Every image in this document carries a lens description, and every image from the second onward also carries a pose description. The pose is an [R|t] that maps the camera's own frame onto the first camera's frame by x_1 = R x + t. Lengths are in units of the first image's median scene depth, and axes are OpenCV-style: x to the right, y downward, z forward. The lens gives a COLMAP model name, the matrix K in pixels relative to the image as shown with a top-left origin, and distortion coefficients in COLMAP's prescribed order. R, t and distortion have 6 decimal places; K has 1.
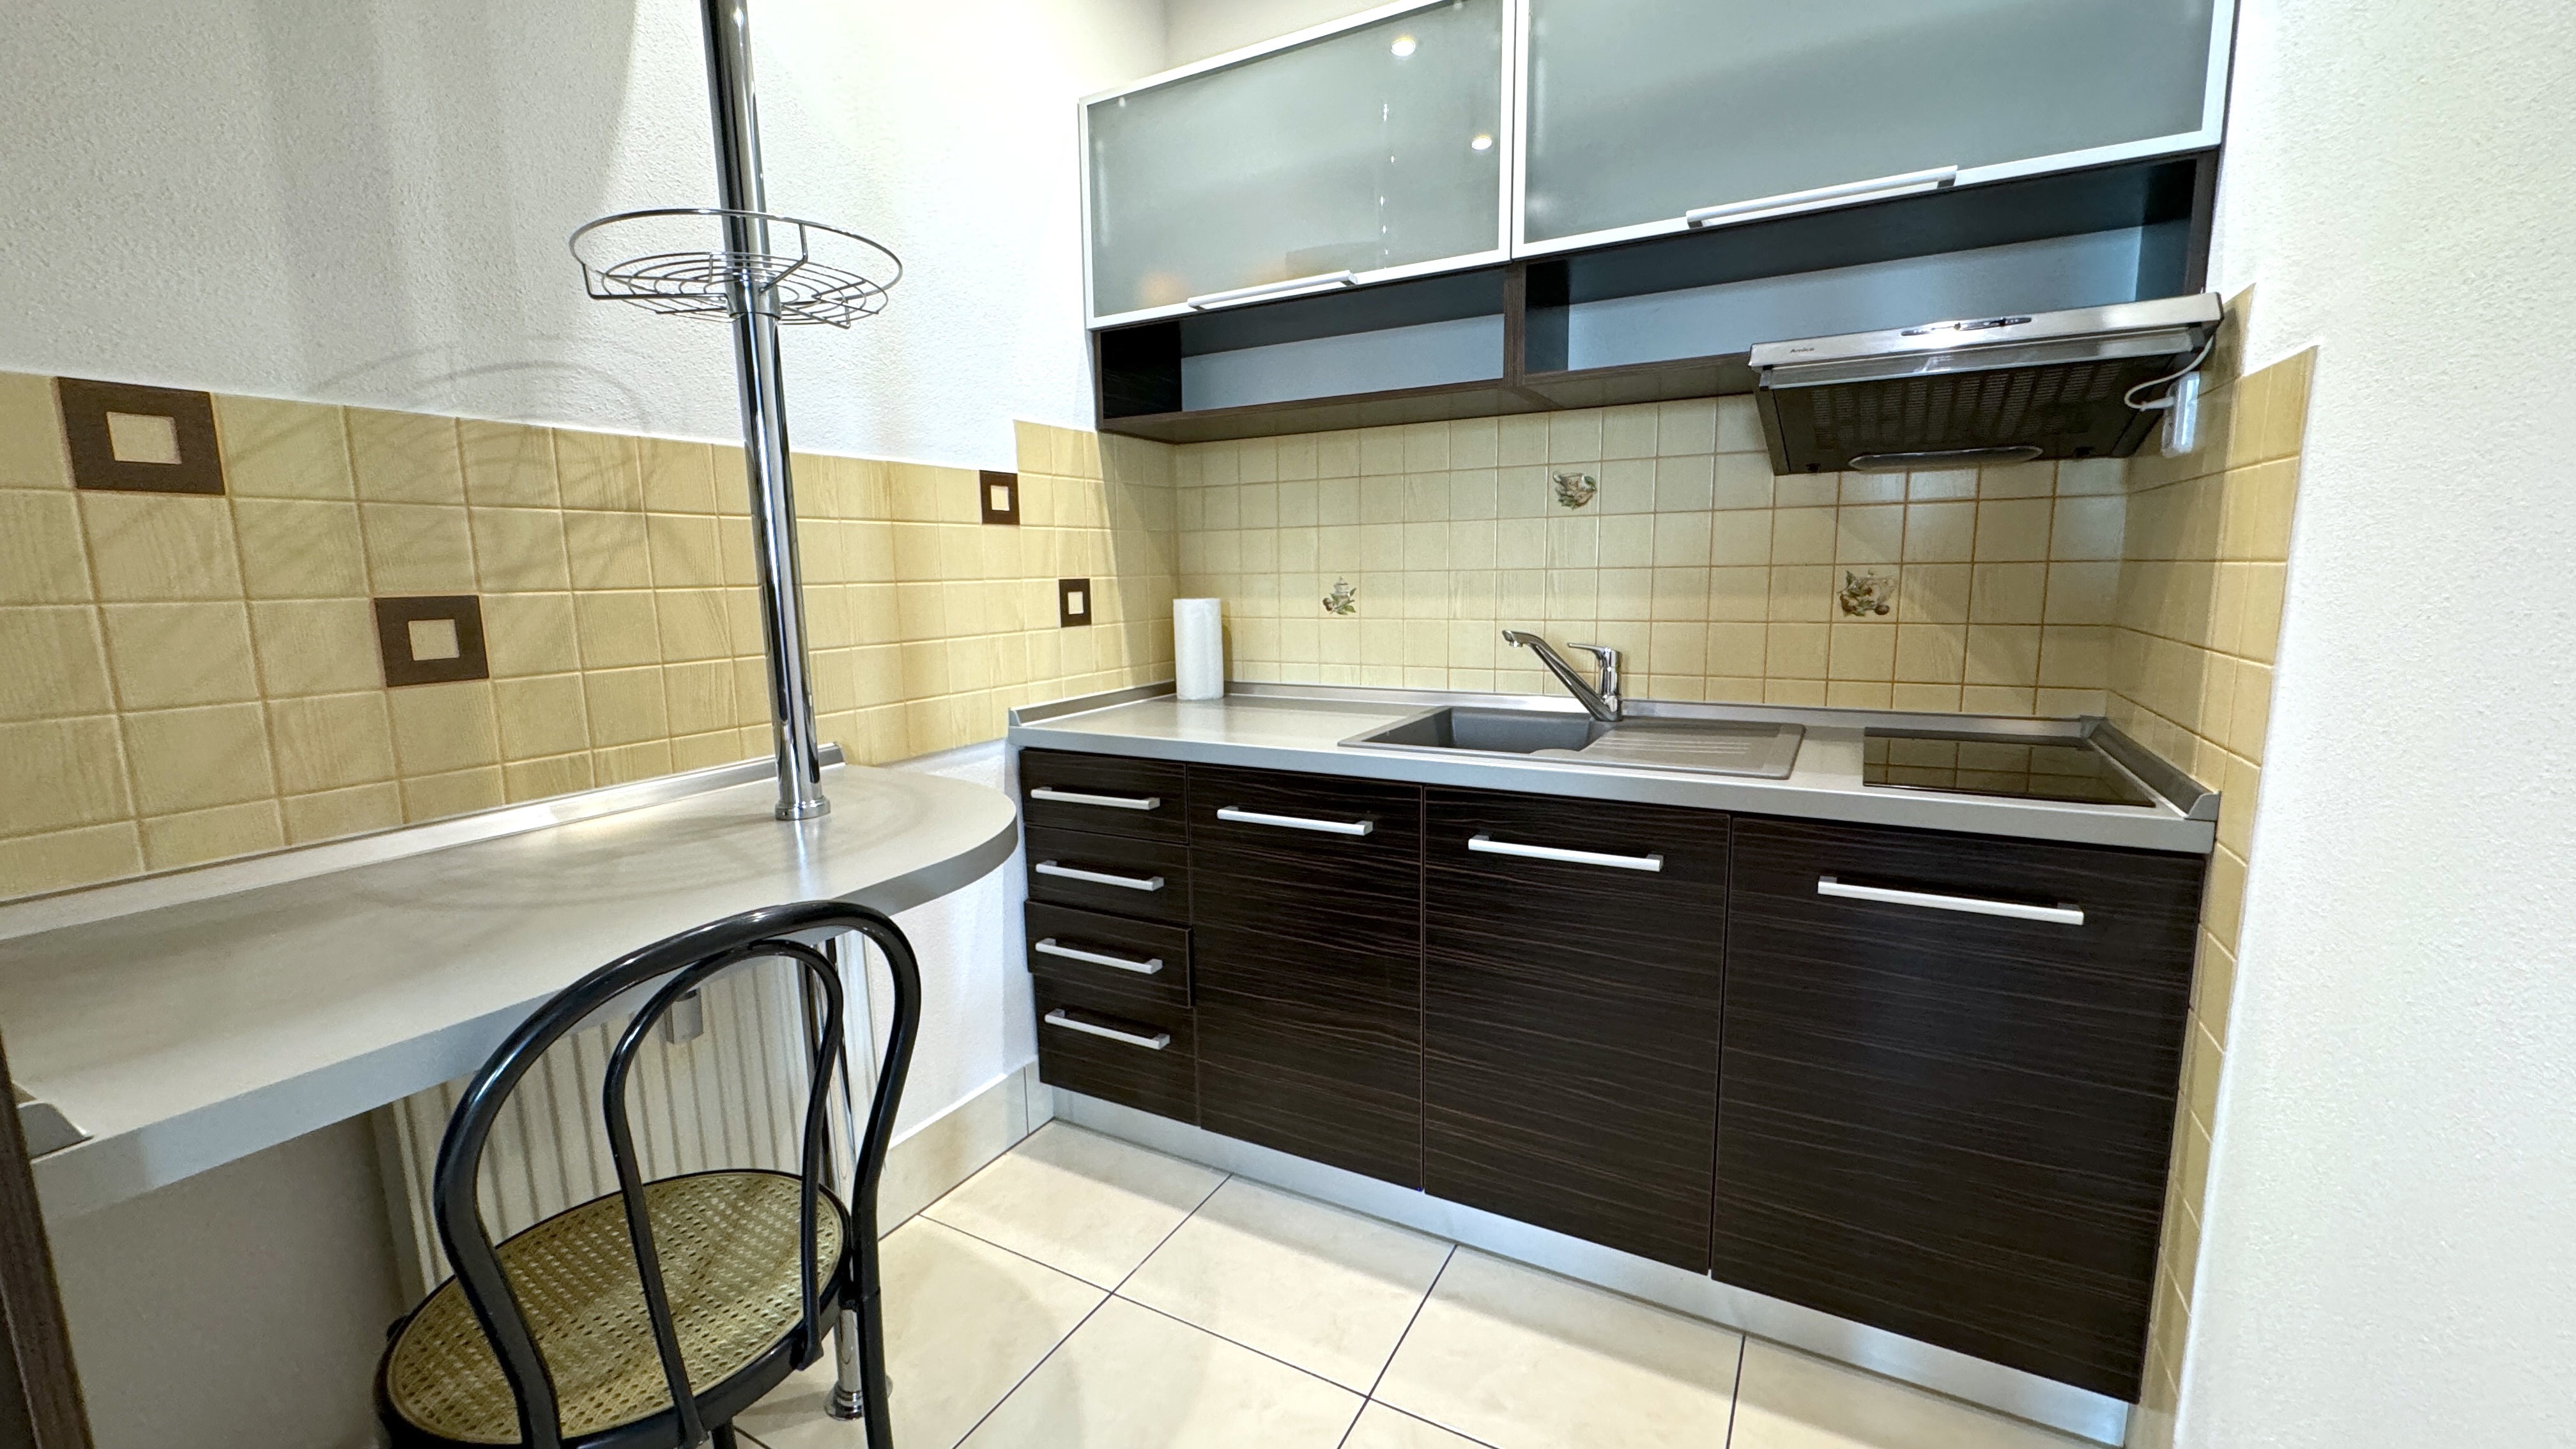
lens RADIAL K [[1028.2, 0, 1291.8], [0, 1028.2, 728.3], [0, 0, 1]] dist [-0.007453, 0.001412]
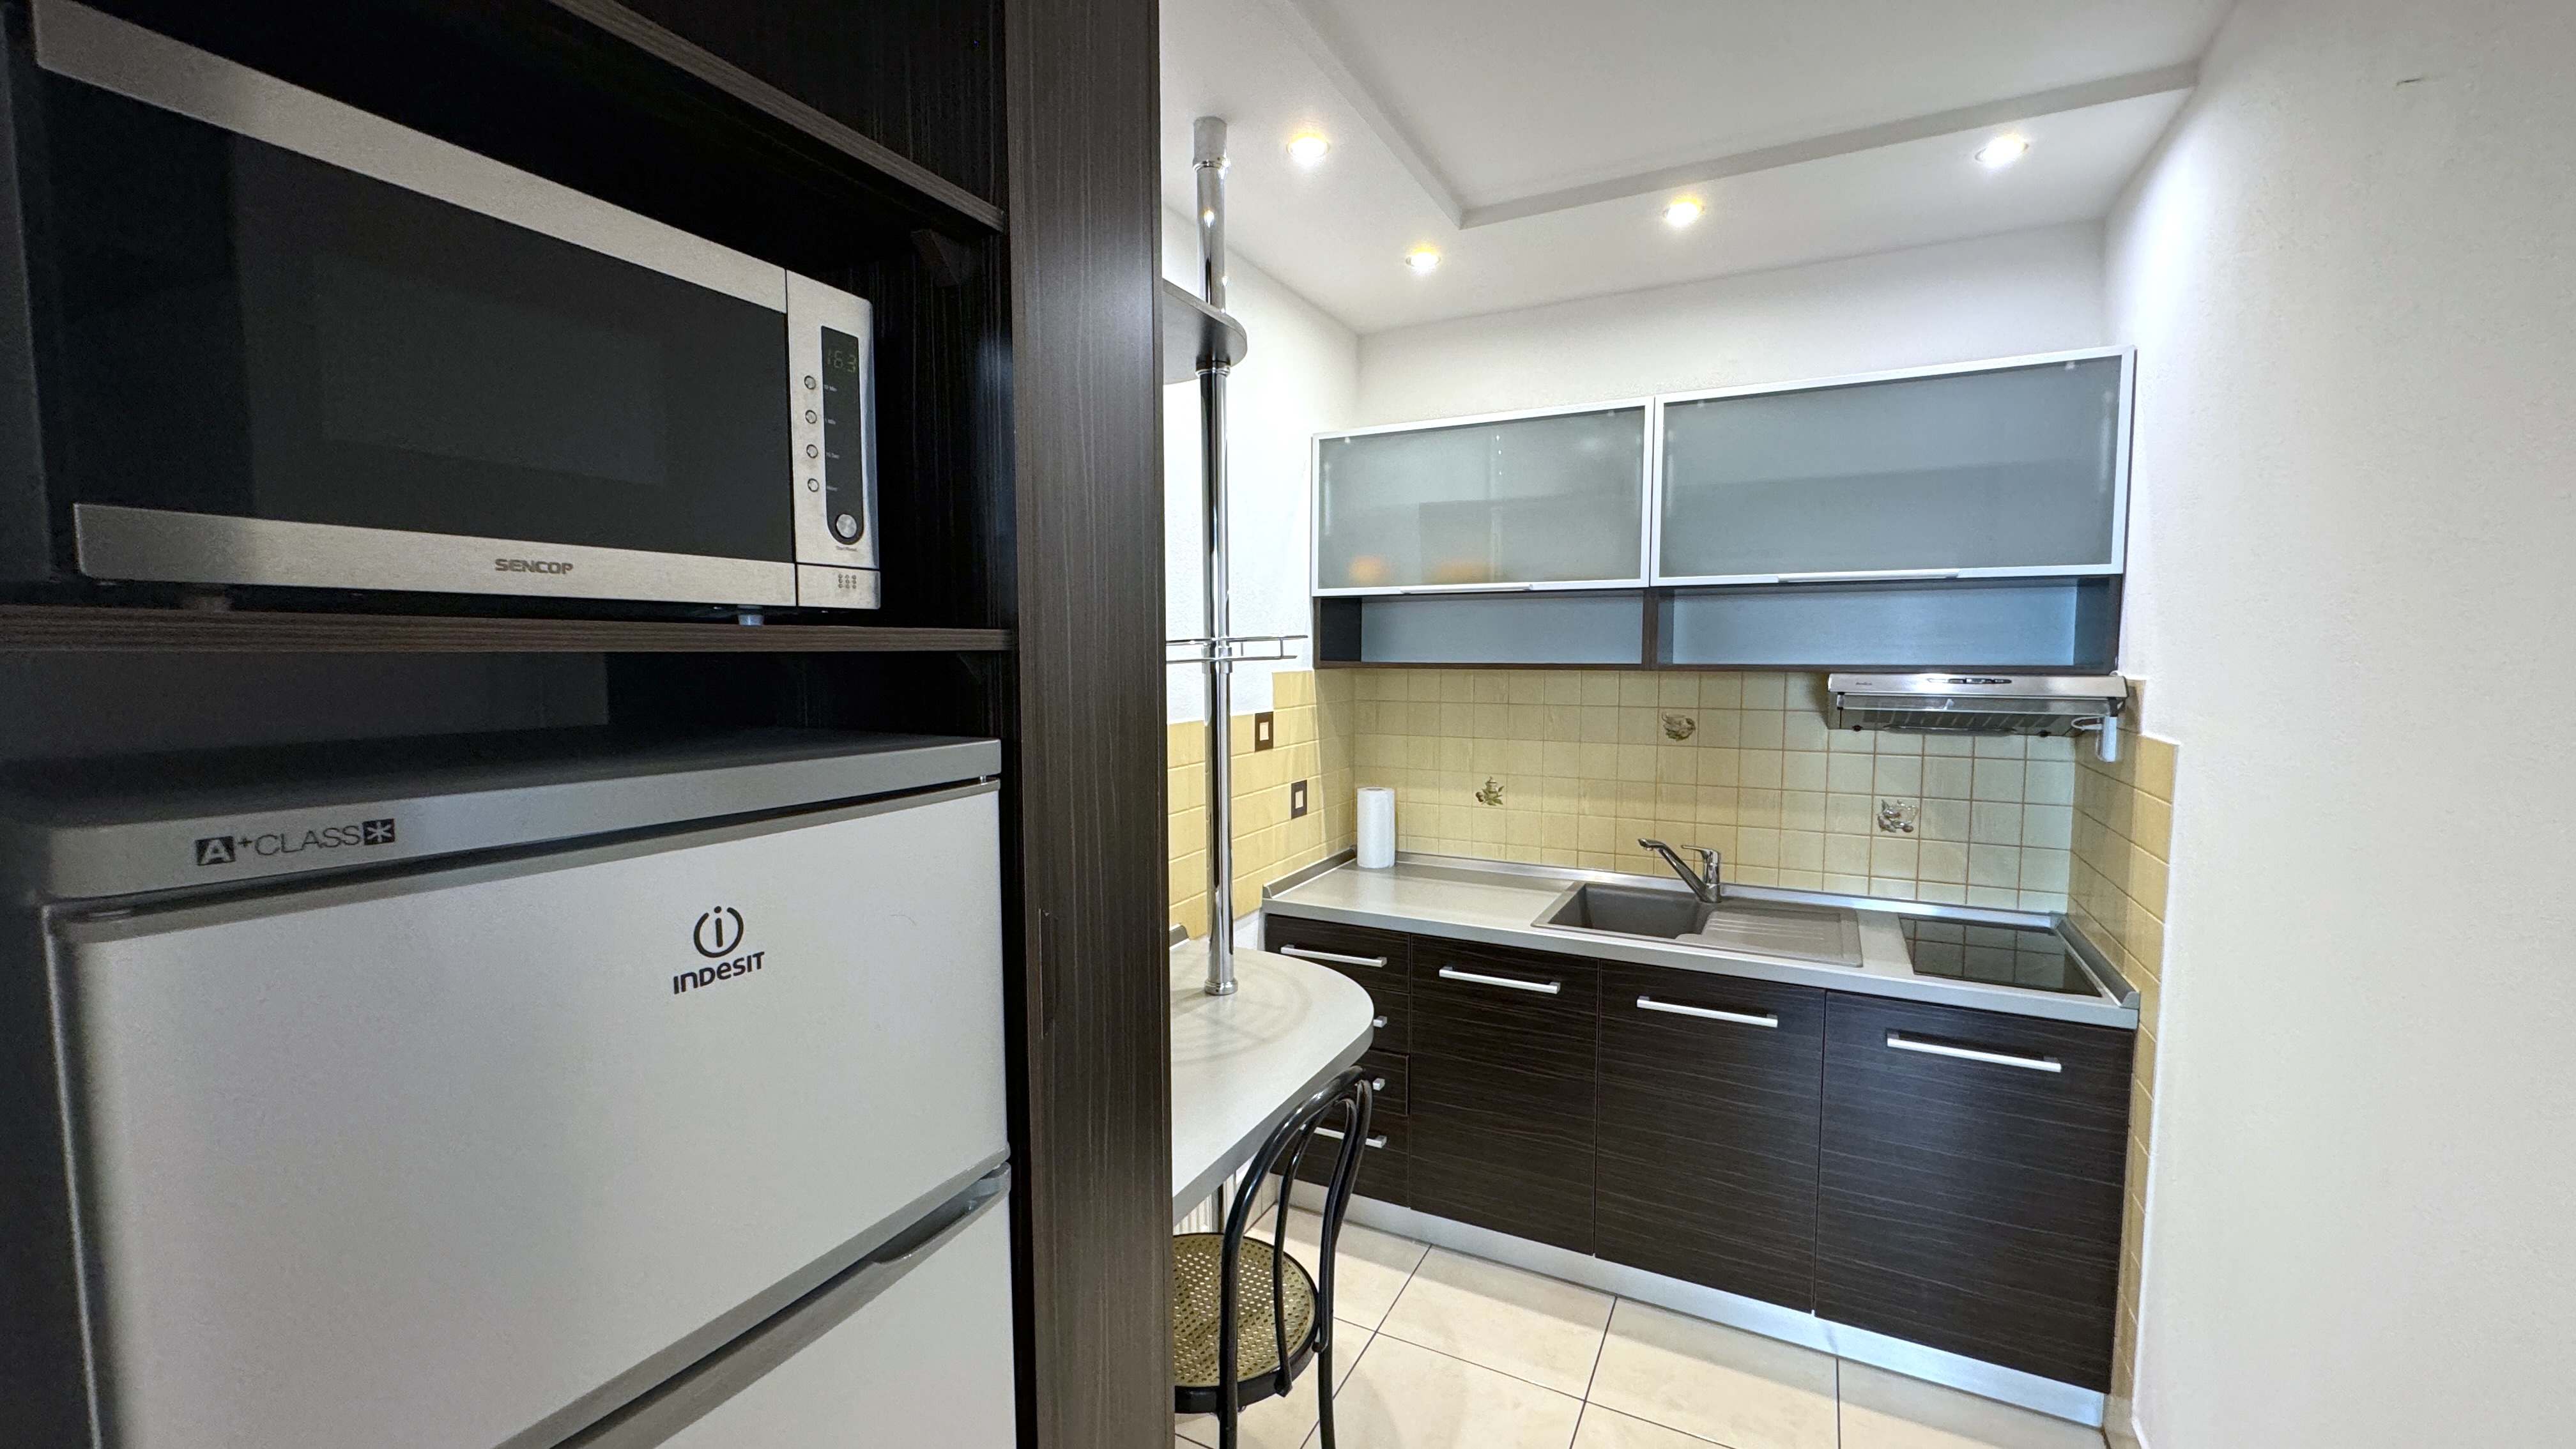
lens RADIAL K [[1028.2, 0, 1289.8], [0, 1028.2, 727.9], [0, 0, 1]] dist [-0.007453, 0.001412]
pose [[0.999584, 0.013084, 0.025718, -0.323105], [-0.011109, 0.997087, -0.075463, -0.143290], [-0.026630, 0.075146, 0.996817, -0.406292]]
